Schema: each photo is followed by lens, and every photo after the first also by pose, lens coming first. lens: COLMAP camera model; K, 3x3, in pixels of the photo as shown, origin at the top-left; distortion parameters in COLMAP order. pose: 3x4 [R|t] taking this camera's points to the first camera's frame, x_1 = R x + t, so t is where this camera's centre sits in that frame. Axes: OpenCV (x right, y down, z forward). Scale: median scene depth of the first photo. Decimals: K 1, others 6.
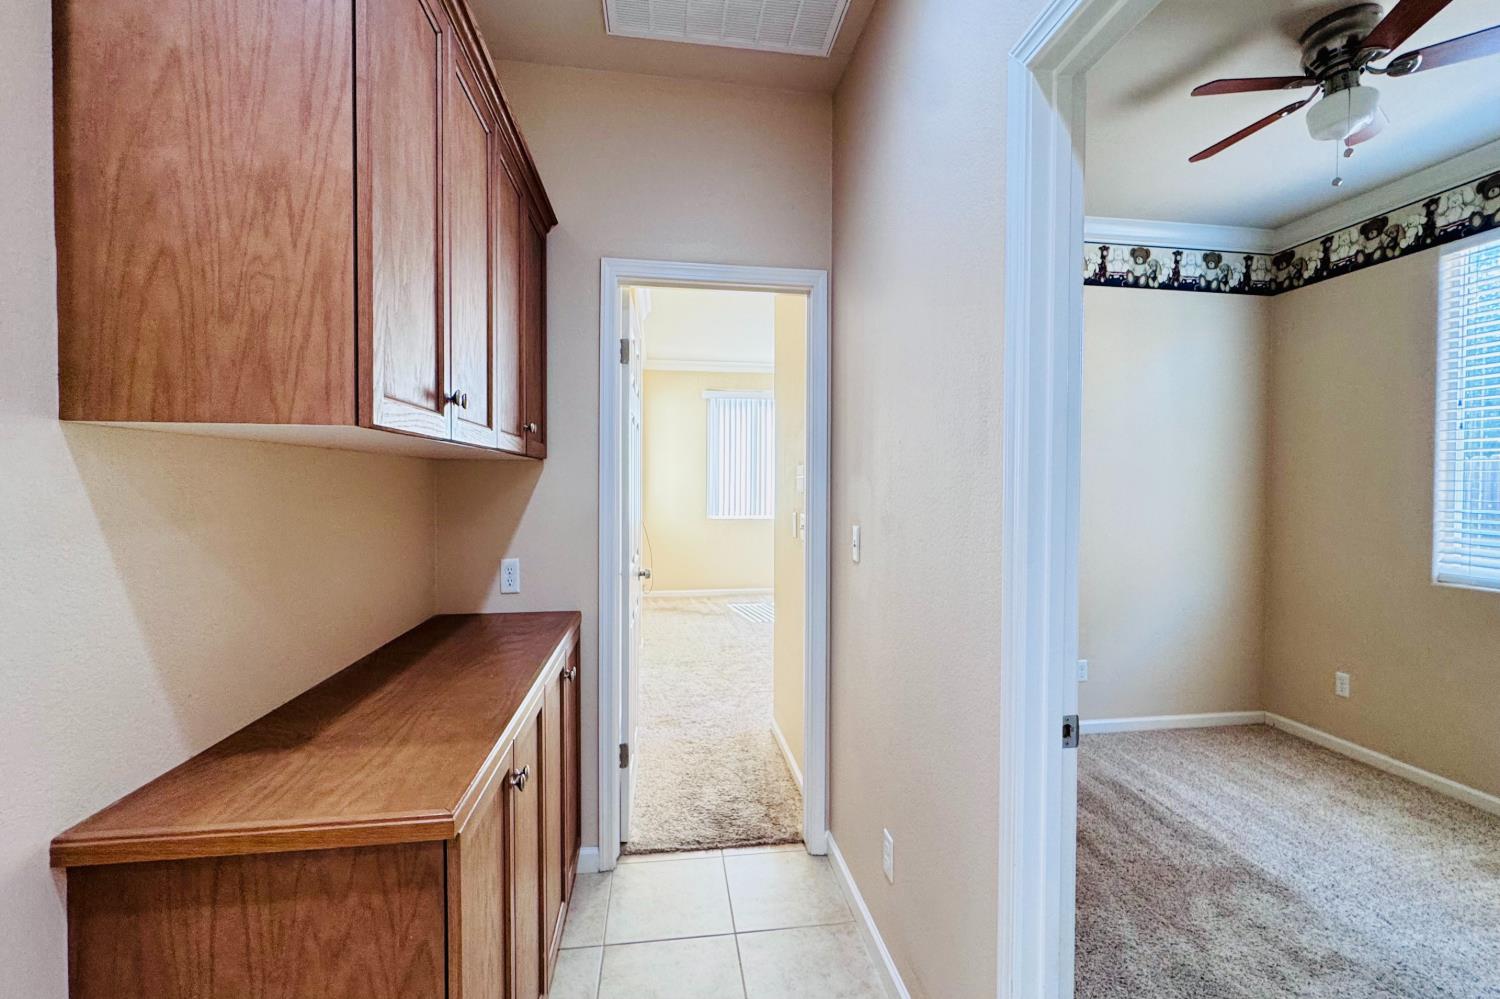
lens RADIAL K [[604.5, 0, 759.2], [0, 604.5, 497.5], [0, 0, 1]] dist [-0.006720, 0.000434]
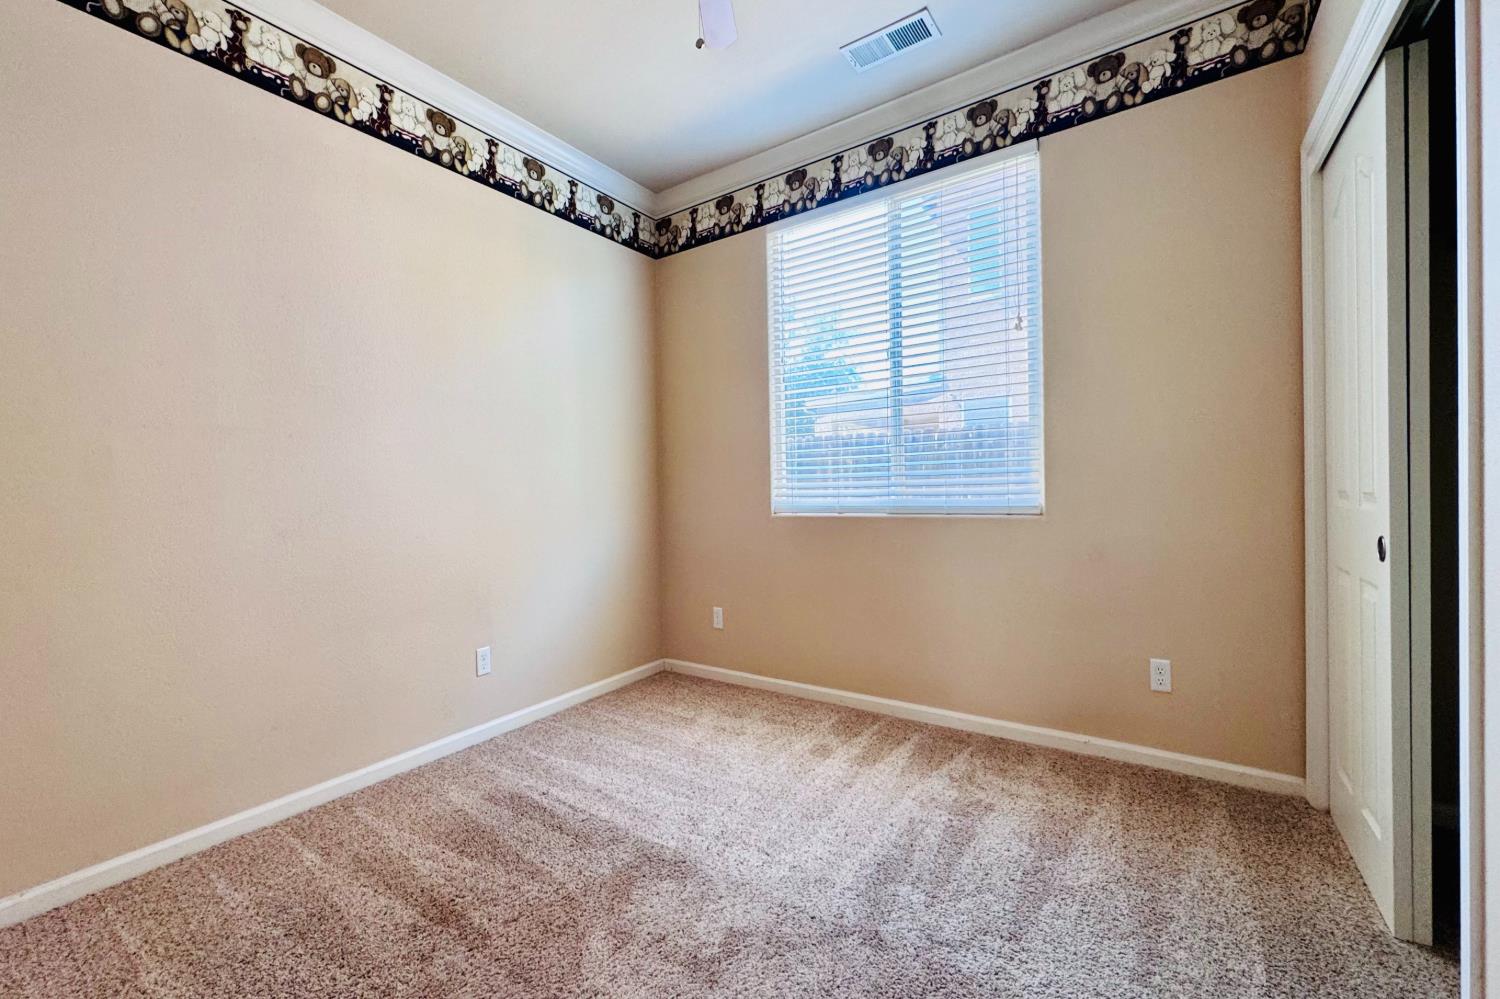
lens RADIAL K [[604.5, 0, 759.2], [0, 604.5, 497.5], [0, 0, 1]] dist [-0.006720, 0.000434]
pose [[0.657057, -0.032779, 0.753128, 0.230526], [0.032637, 0.999354, 0.015022, 0.090424], [-0.753134, 0.014709, 0.657703, 0.250316]]
